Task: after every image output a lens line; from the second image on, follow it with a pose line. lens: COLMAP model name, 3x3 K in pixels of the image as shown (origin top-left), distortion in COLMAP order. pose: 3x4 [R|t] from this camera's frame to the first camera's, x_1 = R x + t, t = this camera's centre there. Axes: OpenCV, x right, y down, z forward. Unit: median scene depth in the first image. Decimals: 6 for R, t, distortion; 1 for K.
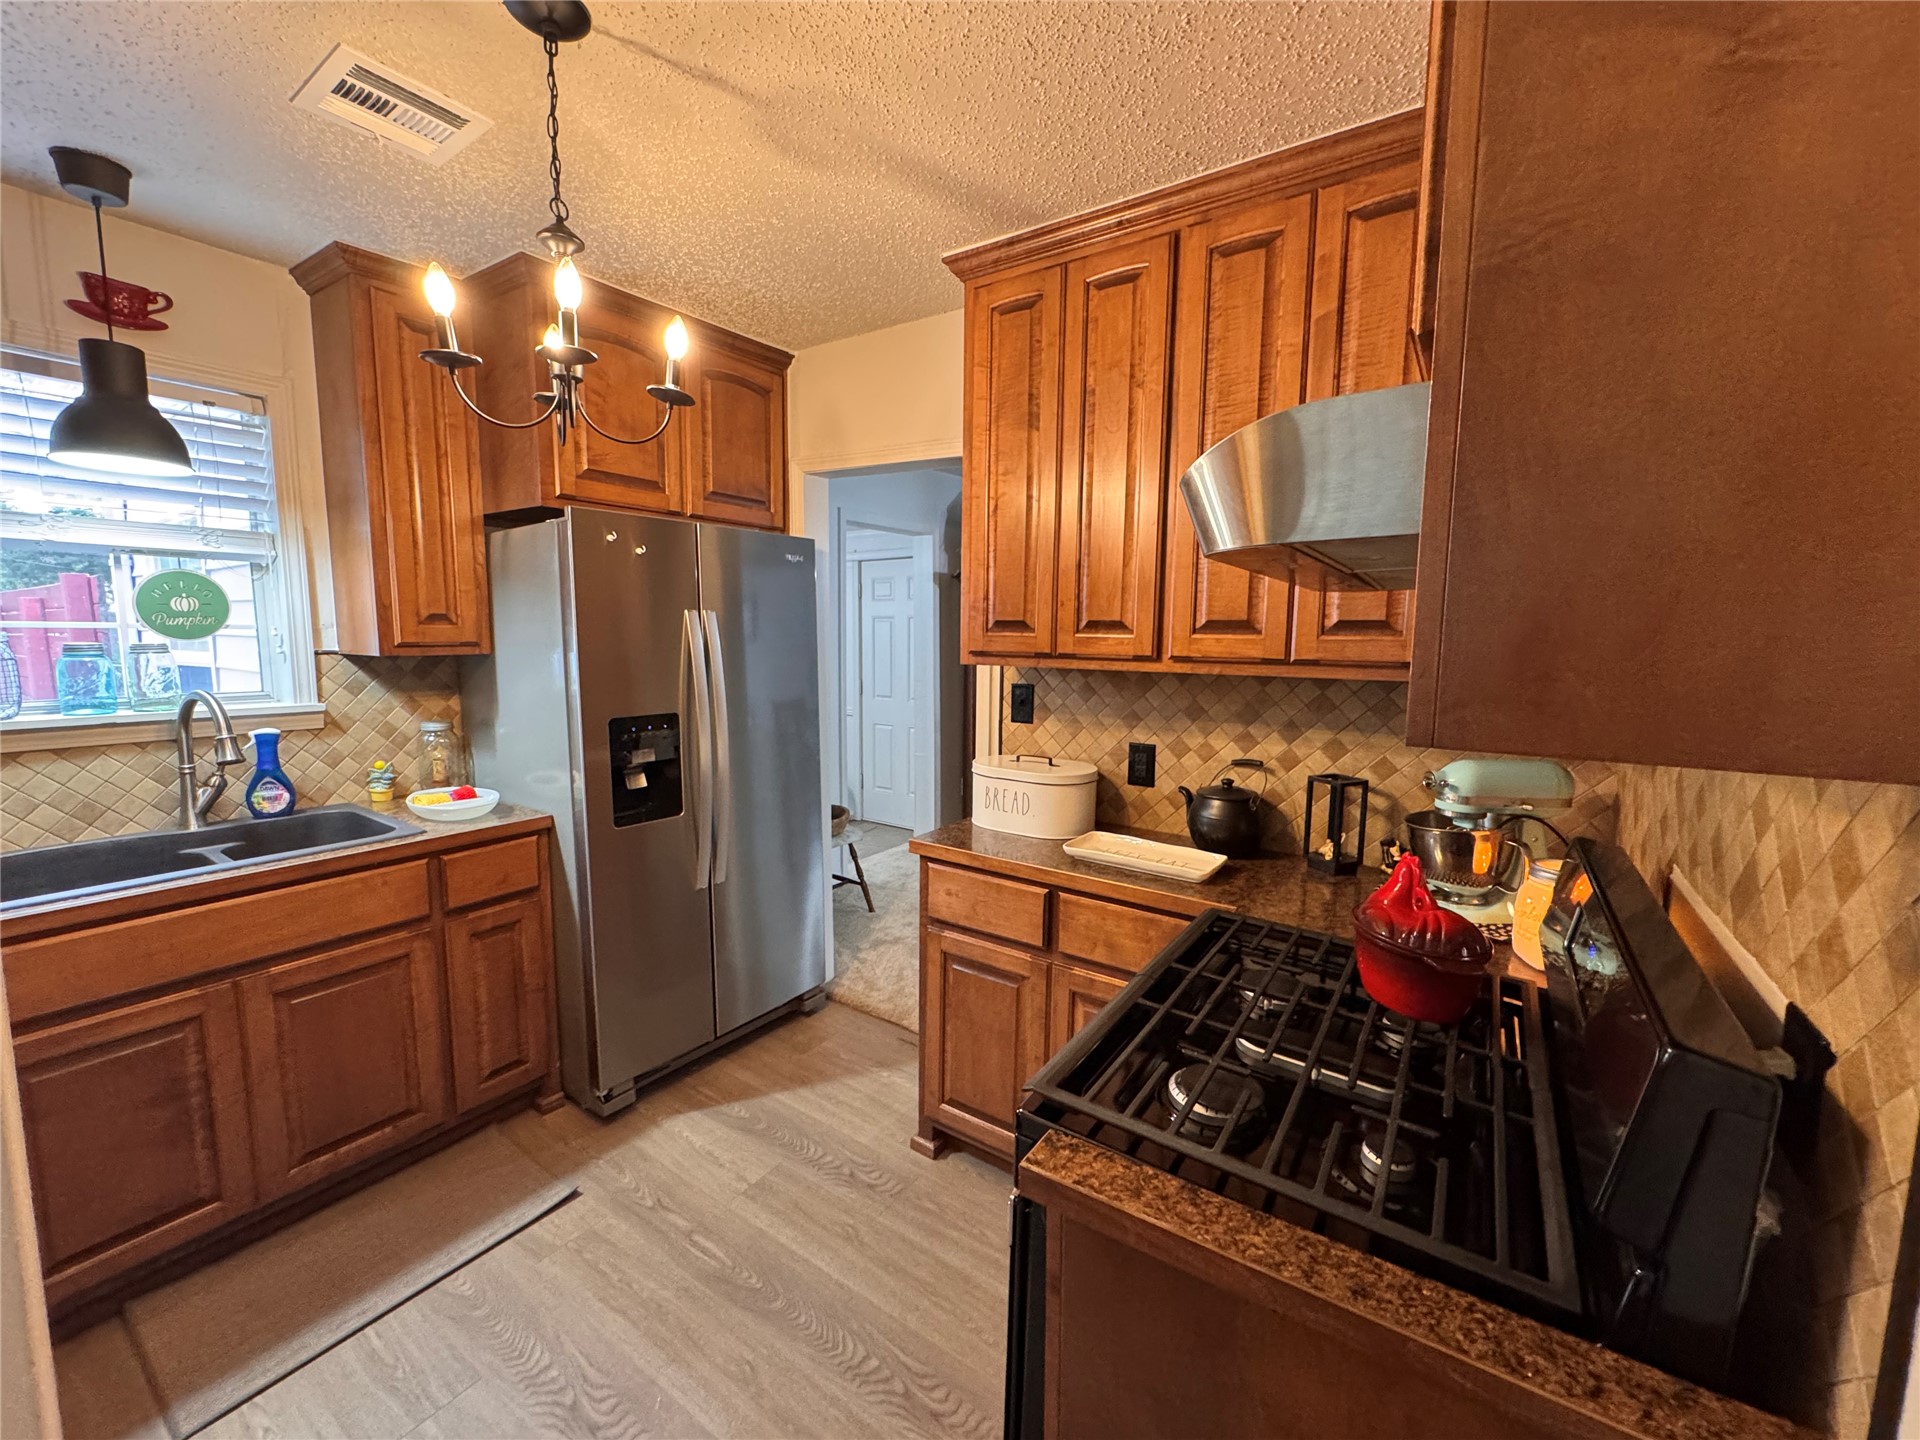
lens RADIAL K [[767.5, 0, 950.9], [0, 767.5, 719.5], [0, 0, 1]] dist [-0.000149, 0.000343]
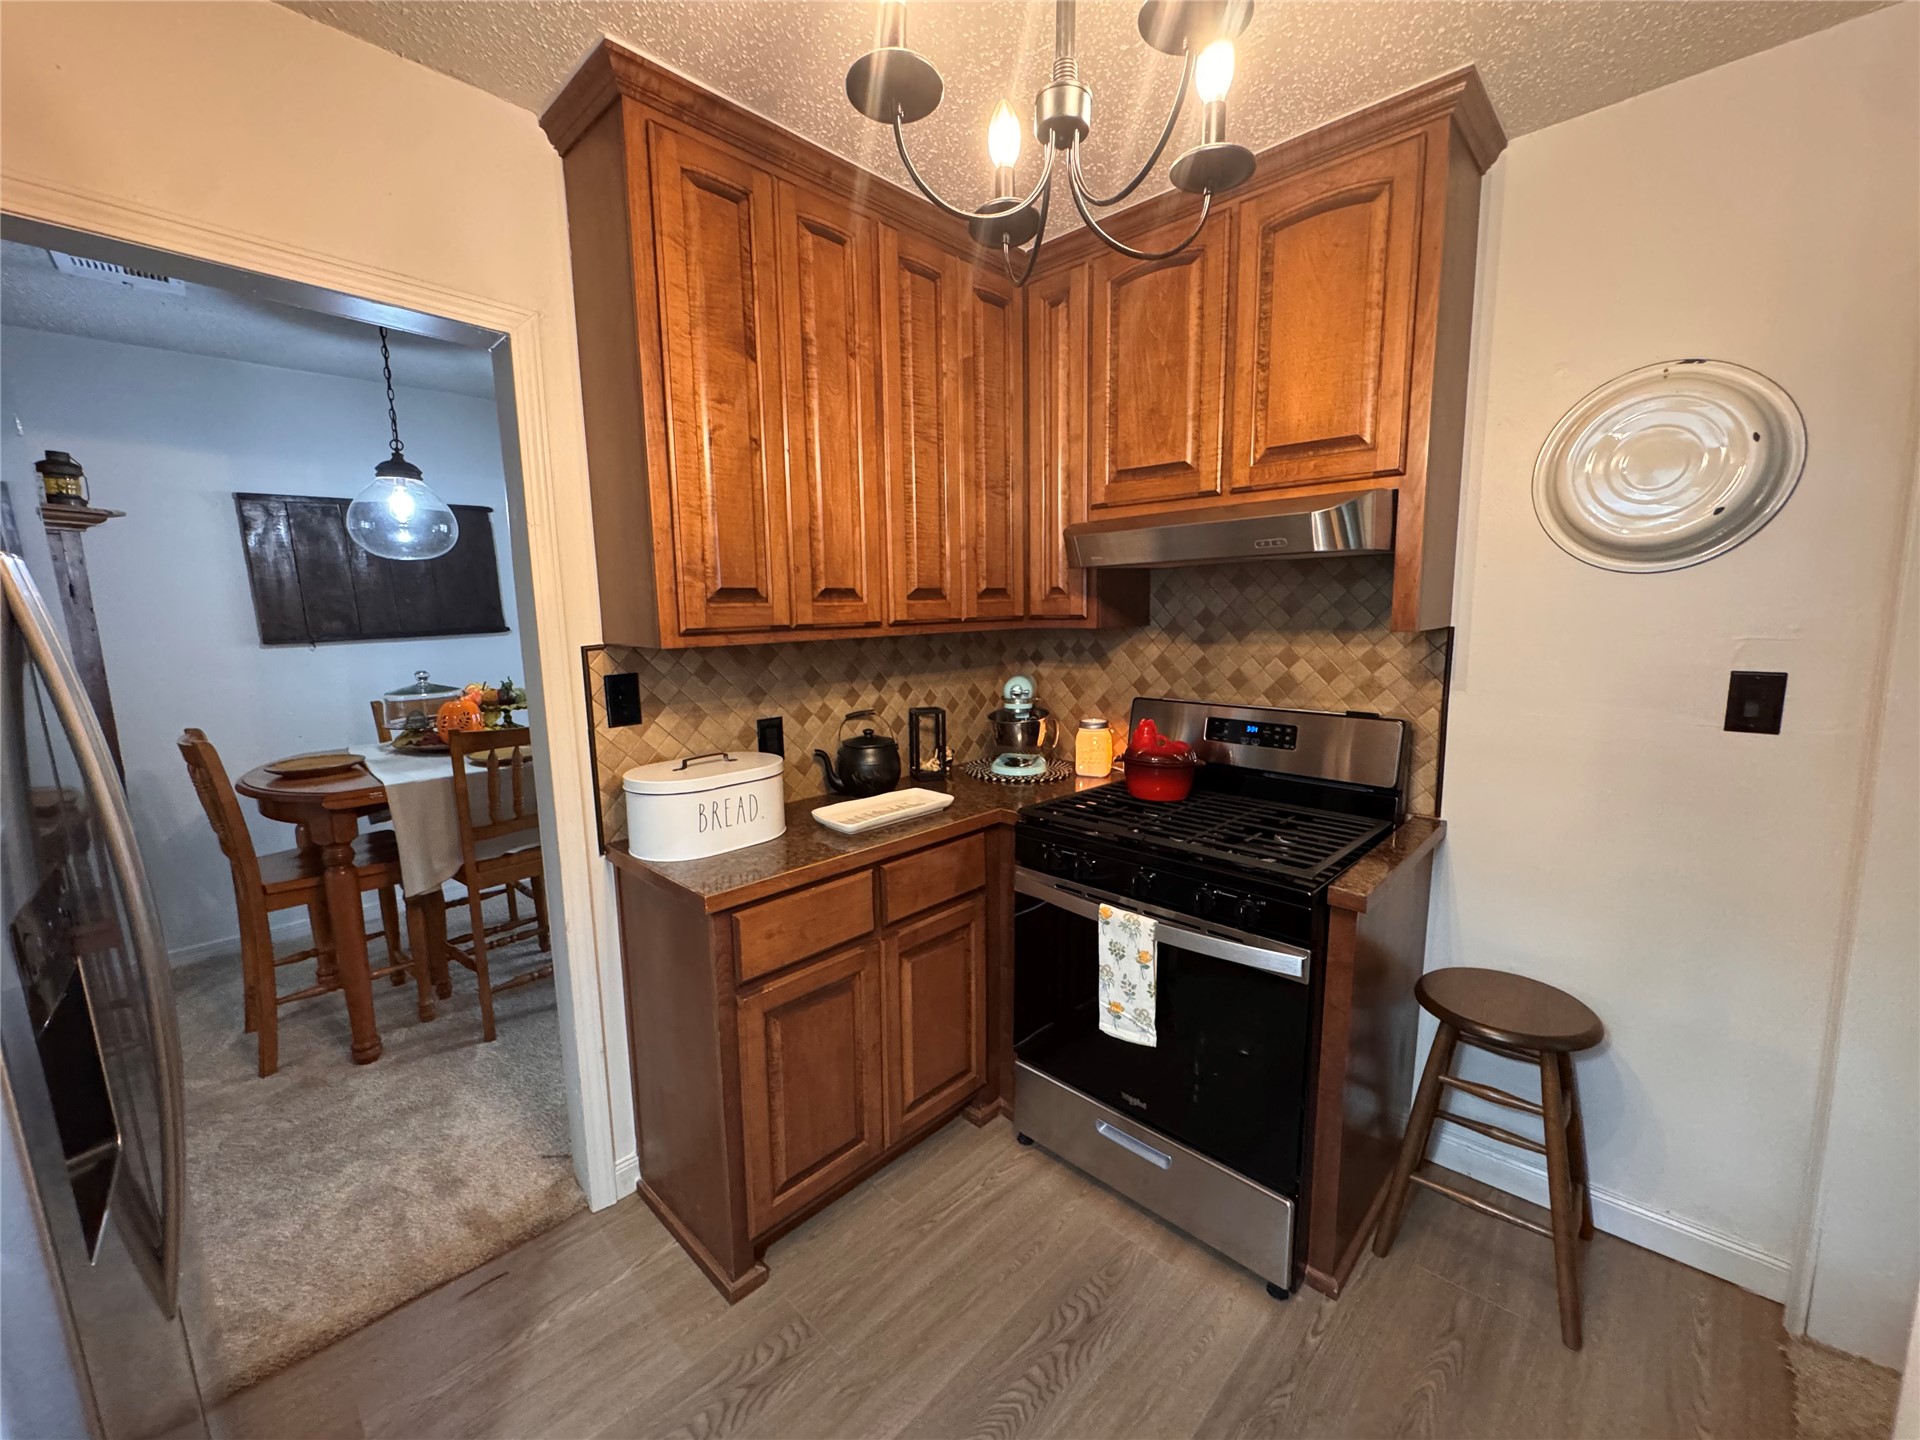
lens RADIAL K [[767.5, 0, 949.9], [0, 767.5, 721.7], [0, 0, 1]] dist [-0.000149, 0.000343]
pose [[0.168333, -0.163833, 0.972020, -0.709406], [0.133117, 0.980836, 0.142266, -0.077973], [-0.976700, 0.105444, 0.186916, 0.654951]]
